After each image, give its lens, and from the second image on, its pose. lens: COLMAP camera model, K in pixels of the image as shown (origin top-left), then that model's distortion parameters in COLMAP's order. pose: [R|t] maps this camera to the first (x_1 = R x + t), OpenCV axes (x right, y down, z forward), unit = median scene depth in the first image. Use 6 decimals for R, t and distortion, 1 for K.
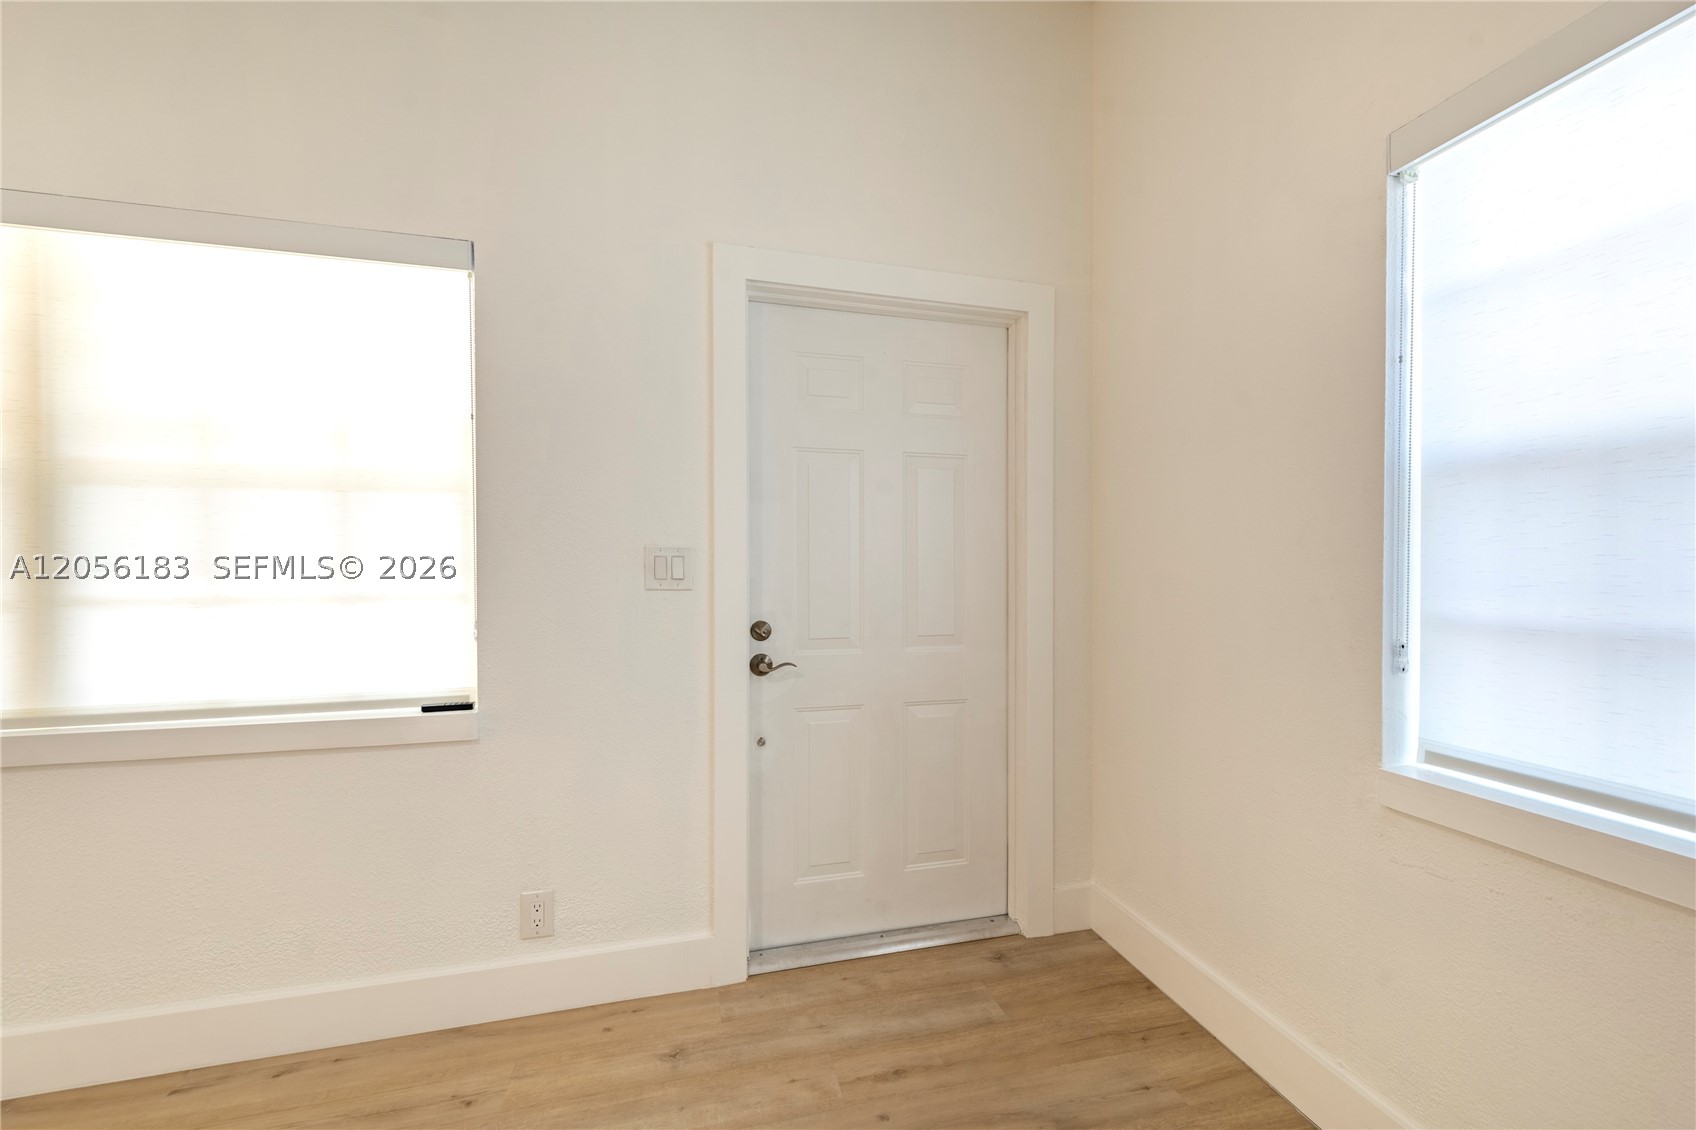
lens RADIAL K [[698.3, 0, 841.3], [0, 698.3, 569.0], [0, 0, 1]] dist [0.011597, -0.004168]
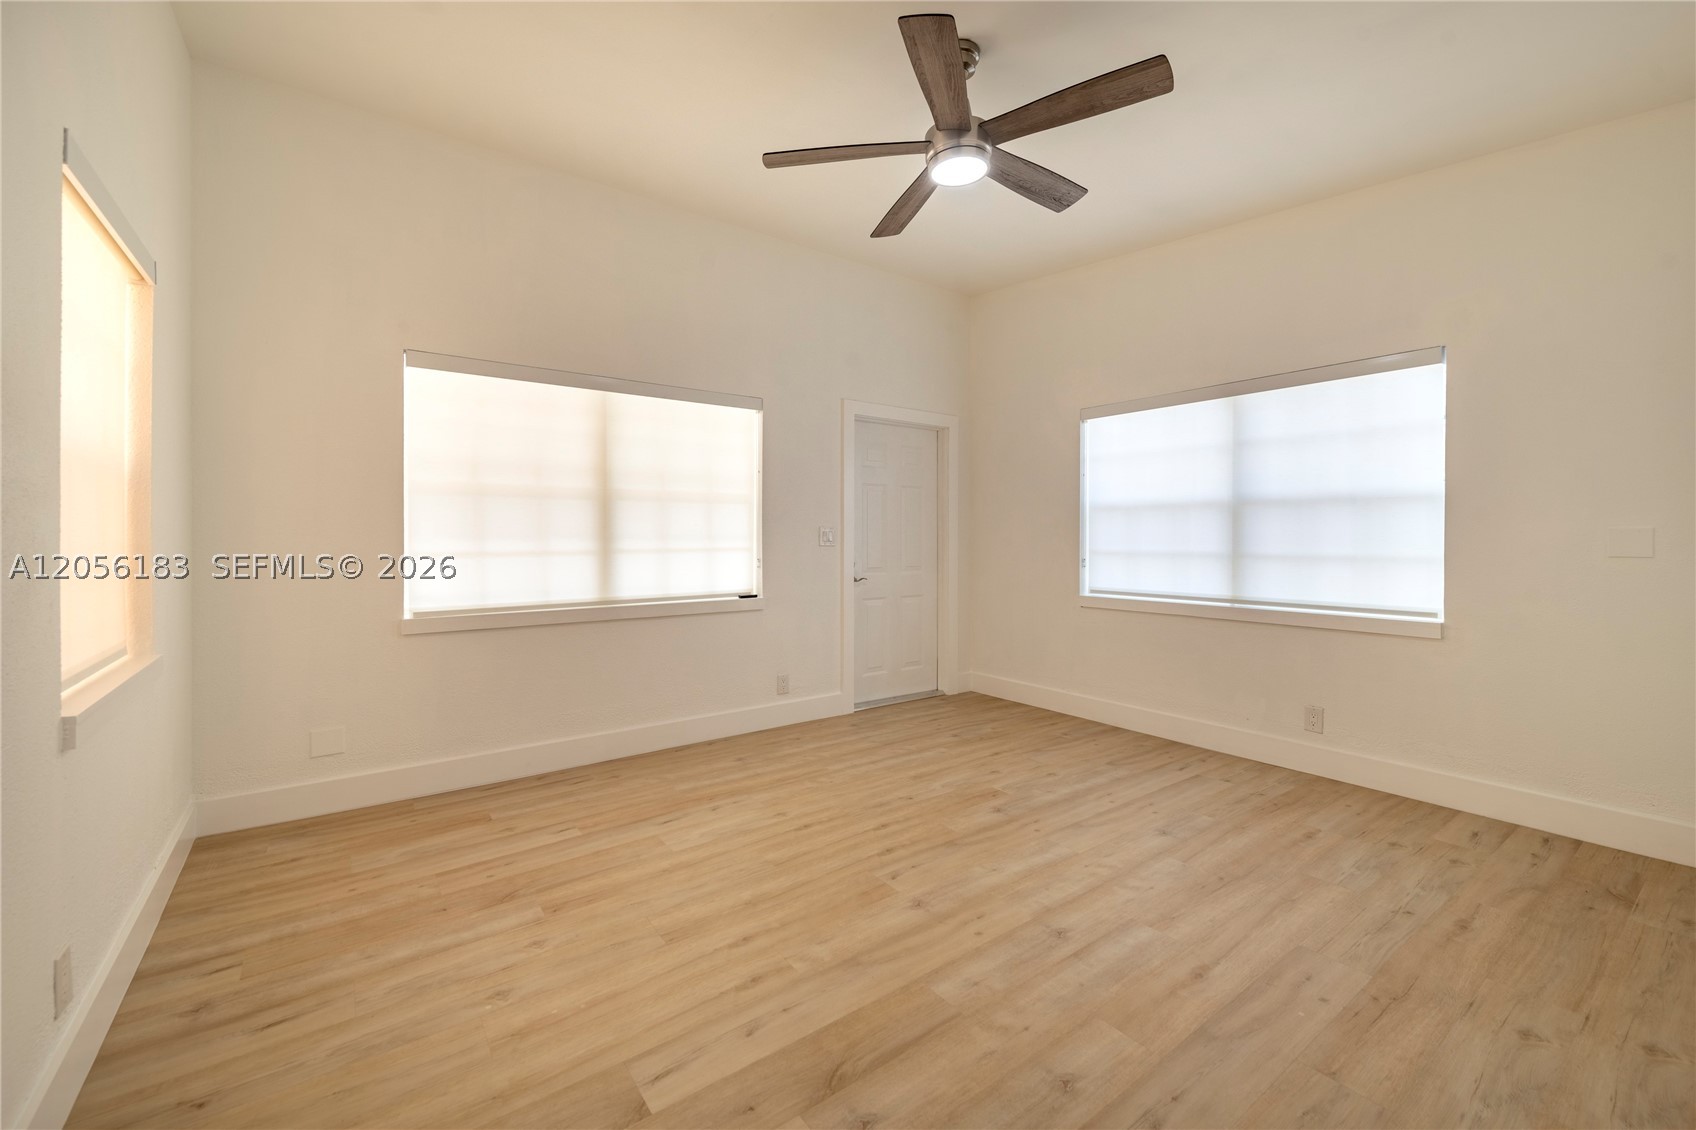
lens RADIAL K [[698.3, 0, 830.0], [0, 698.3, 530.5], [0, 0, 1]] dist [0.011597, -0.004168]
pose [[0.937813, 0.004701, 0.347110, -1.107794], [0.001265, 0.999855, -0.016959, 0.019043], [-0.347140, 0.016343, 0.937671, -1.264125]]
